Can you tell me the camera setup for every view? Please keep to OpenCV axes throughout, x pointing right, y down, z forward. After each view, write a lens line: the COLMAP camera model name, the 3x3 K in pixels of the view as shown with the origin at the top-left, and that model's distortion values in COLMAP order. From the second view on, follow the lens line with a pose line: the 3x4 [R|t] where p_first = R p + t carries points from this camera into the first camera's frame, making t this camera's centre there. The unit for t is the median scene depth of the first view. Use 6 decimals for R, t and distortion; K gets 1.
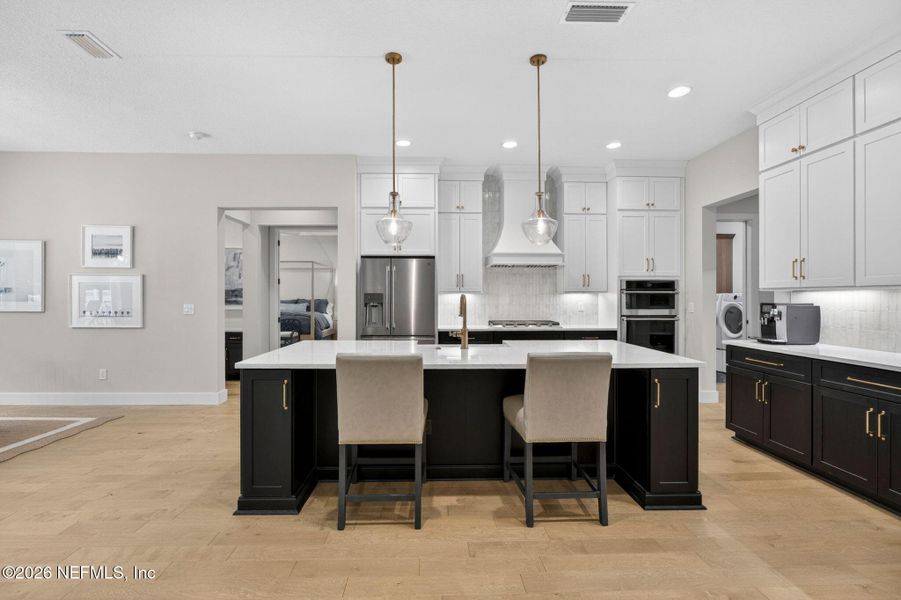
lens RADIAL K [[407.3, 0, 449.3], [0, 407.3, 303.2], [0, 0, 1]] dist [-0.002188, 0.000561]
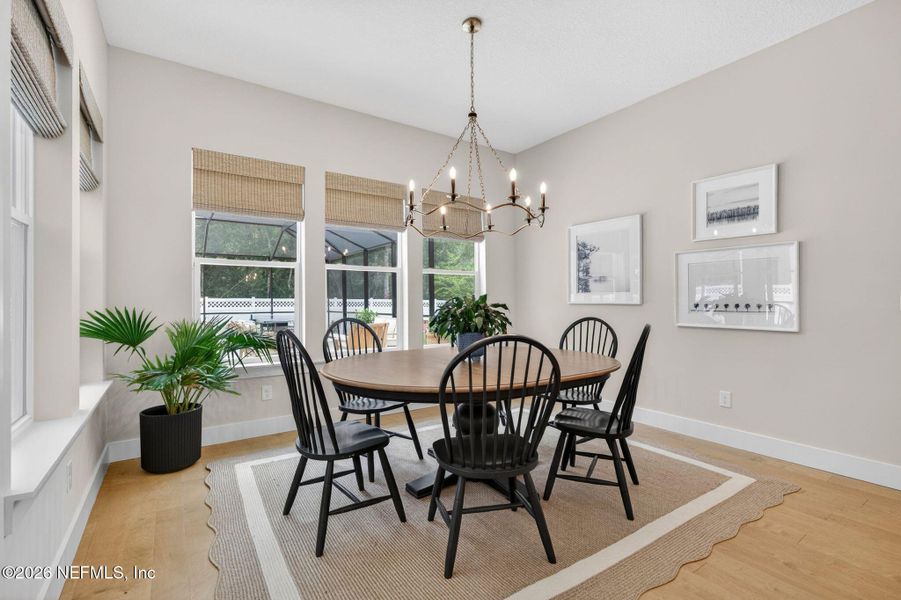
lens RADIAL K [[407.3, 0, 450.5], [0, 407.3, 299.3], [0, 0, 1]] dist [-0.002188, 0.000561]
pose [[0.549784, -0.005866, -0.835287, -0.542827], [0.010523, 0.999945, -0.000096, 0.007359], [0.835241, -0.008737, 0.549815, 0.257630]]
